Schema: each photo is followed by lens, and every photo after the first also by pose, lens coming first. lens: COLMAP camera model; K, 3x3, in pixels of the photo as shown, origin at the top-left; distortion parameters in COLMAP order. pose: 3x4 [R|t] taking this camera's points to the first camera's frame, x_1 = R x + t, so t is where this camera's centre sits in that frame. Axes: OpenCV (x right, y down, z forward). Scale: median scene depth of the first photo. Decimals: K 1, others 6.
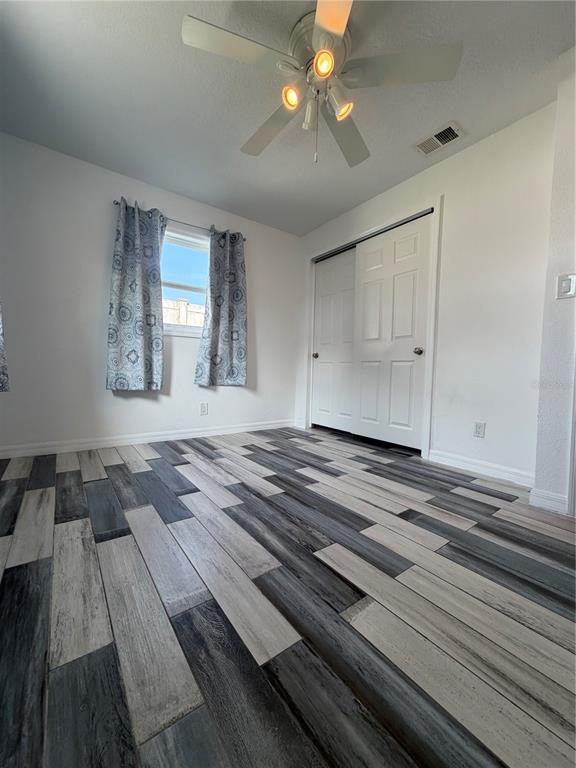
lens RADIAL K [[306.5, 0, 288.1], [0, 306.5, 382.4], [0, 0, 1]] dist [-0.000445, -0.000219]
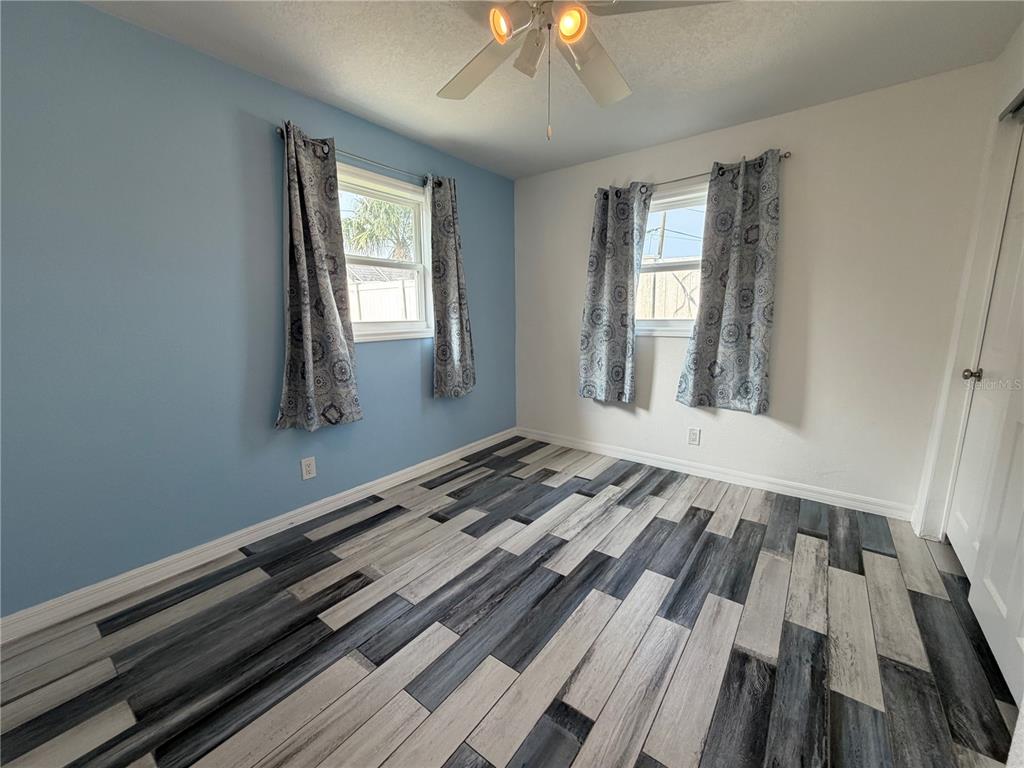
lens RADIAL K [[408.6, 0, 509.5], [0, 408.6, 387.3], [0, 0, 1]] dist [-0.000445, -0.000219]
pose [[0.274237, 0.144656, -0.950720, 0.731584], [-0.027056, 0.989391, 0.142735, -0.223246], [0.961281, -0.013420, 0.275241, 0.485707]]
